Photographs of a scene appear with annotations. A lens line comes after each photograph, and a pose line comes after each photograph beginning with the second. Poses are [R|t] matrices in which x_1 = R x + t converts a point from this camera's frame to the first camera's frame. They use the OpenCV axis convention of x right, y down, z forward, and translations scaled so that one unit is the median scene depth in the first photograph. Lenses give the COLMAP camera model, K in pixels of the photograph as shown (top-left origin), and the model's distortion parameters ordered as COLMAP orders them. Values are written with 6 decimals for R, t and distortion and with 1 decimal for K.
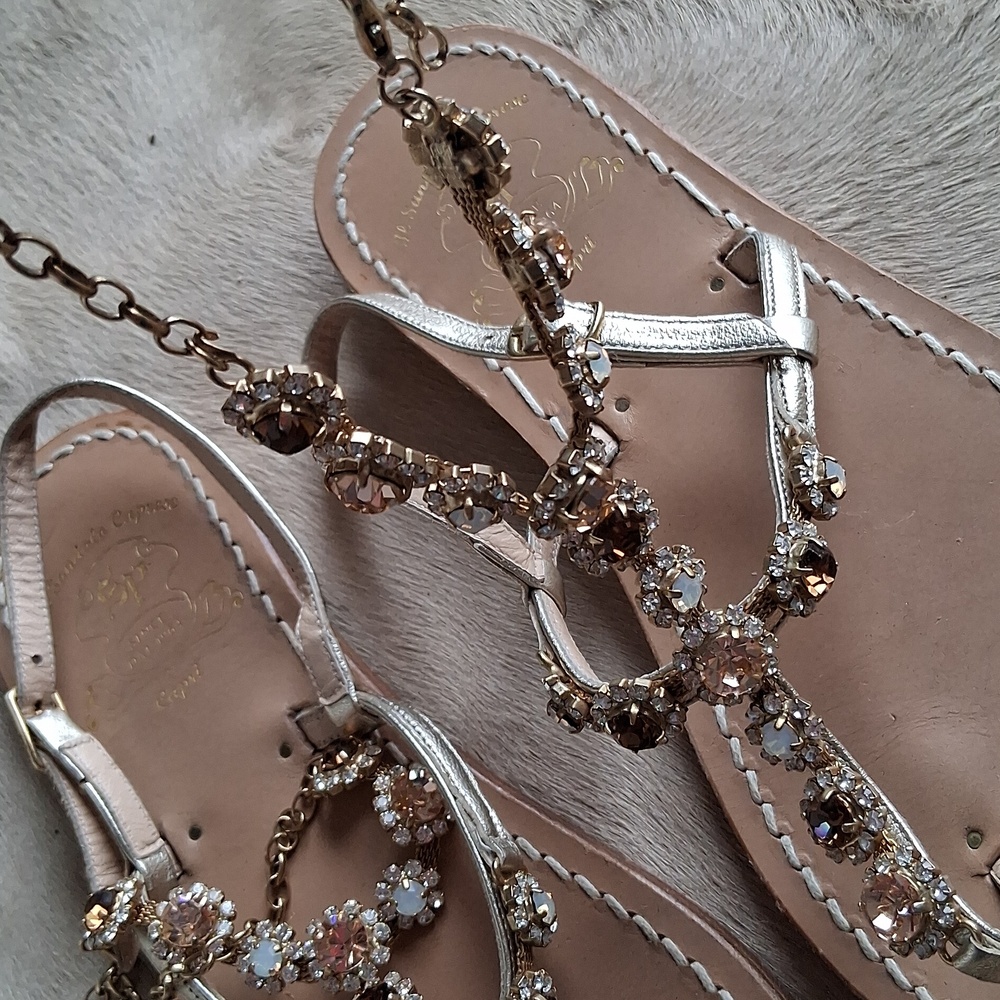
lens RADIAL K [[1734.8, 0, 433.6], [0, 1734.8, 498.1], [0, 0, 1]] dist [0.169793, -0.357068]
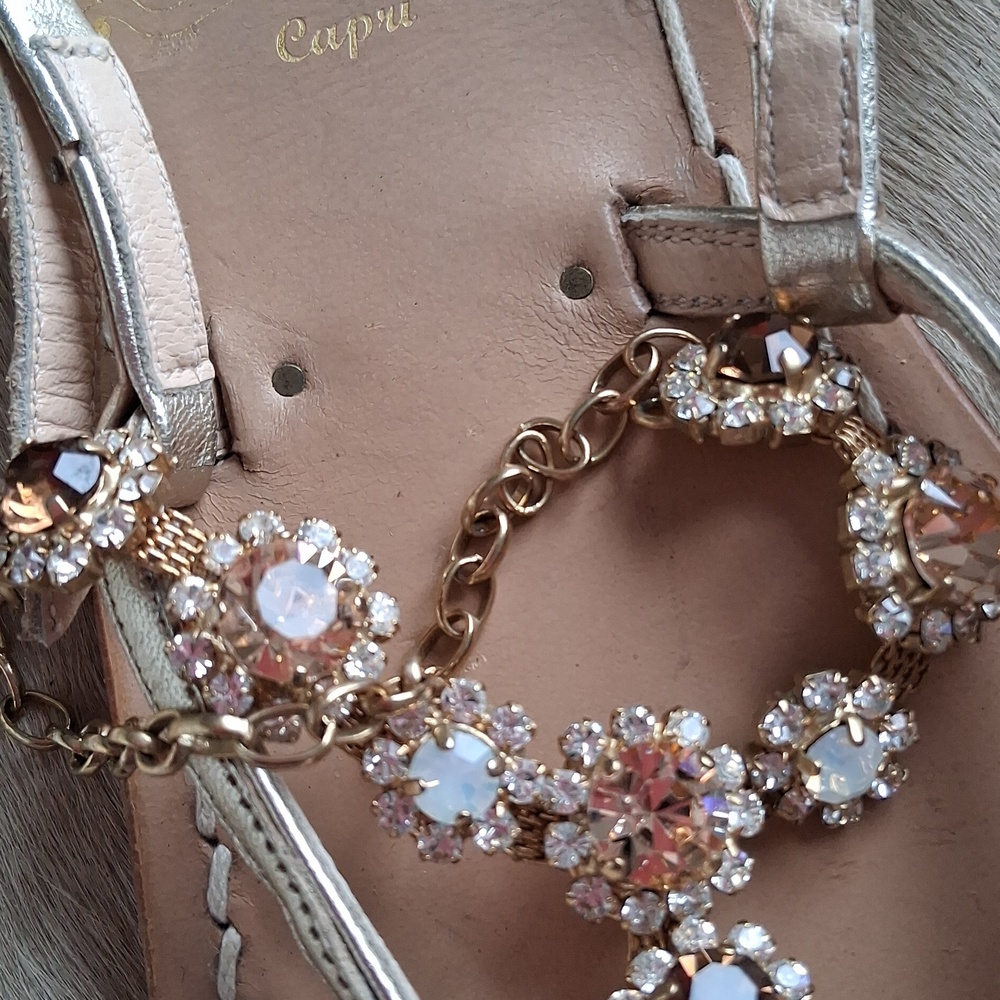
lens RADIAL K [[1734.8, 0, 433.6], [0, 1734.8, 498.1], [0, 0, 1]] dist [0.169793, -0.357068]
pose [[0.904046, 0.351211, 0.243623, -0.196898], [-0.399418, 0.897094, 0.188911, 0.127020], [-0.152206, -0.268092, 0.951294, 0.604610]]
